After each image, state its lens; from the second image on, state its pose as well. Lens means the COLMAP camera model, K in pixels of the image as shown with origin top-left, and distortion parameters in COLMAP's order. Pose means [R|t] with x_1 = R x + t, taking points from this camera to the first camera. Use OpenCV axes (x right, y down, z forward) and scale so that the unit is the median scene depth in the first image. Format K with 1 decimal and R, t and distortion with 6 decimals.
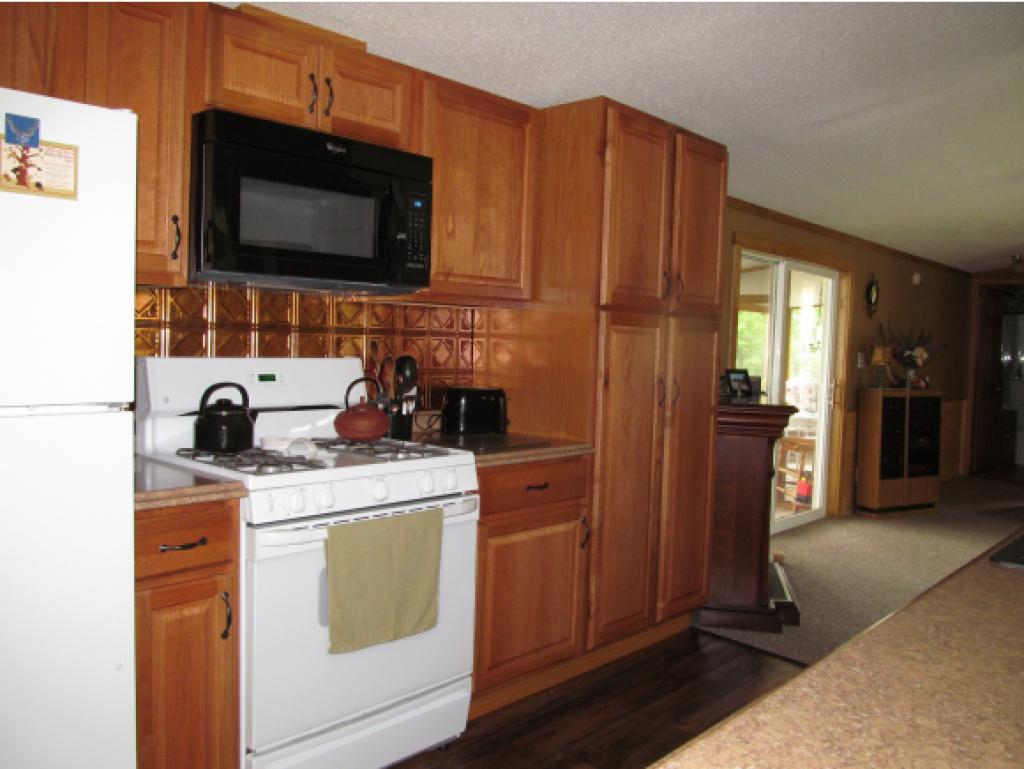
lens RADIAL K [[849.3, 0, 517.2], [0, 849.3, 384.9], [0, 0, 1]] dist [-0.053555, -0.001464]
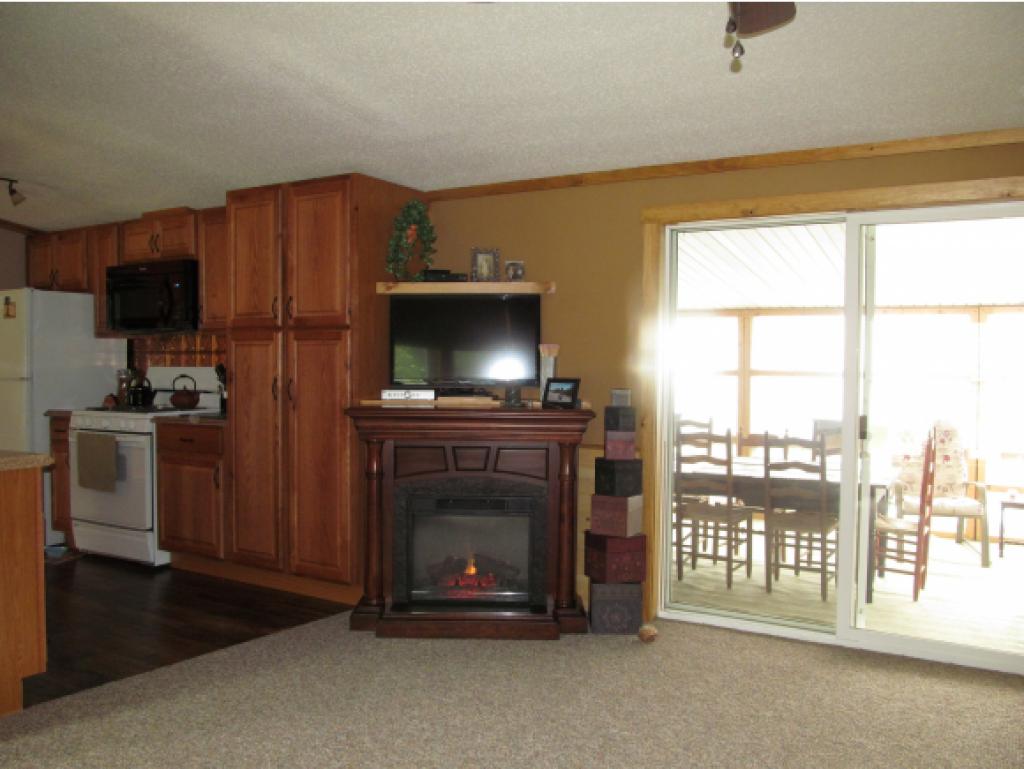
lens RADIAL K [[849.3, 0, 510.9], [0, 849.3, 385.6], [0, 0, 1]] dist [-0.053555, -0.001464]
pose [[0.232214, -0.002485, -0.972662, 1.779341], [-0.044774, 0.998909, -0.013242, 0.004693], [0.971634, 0.046625, 0.231849, 1.220171]]
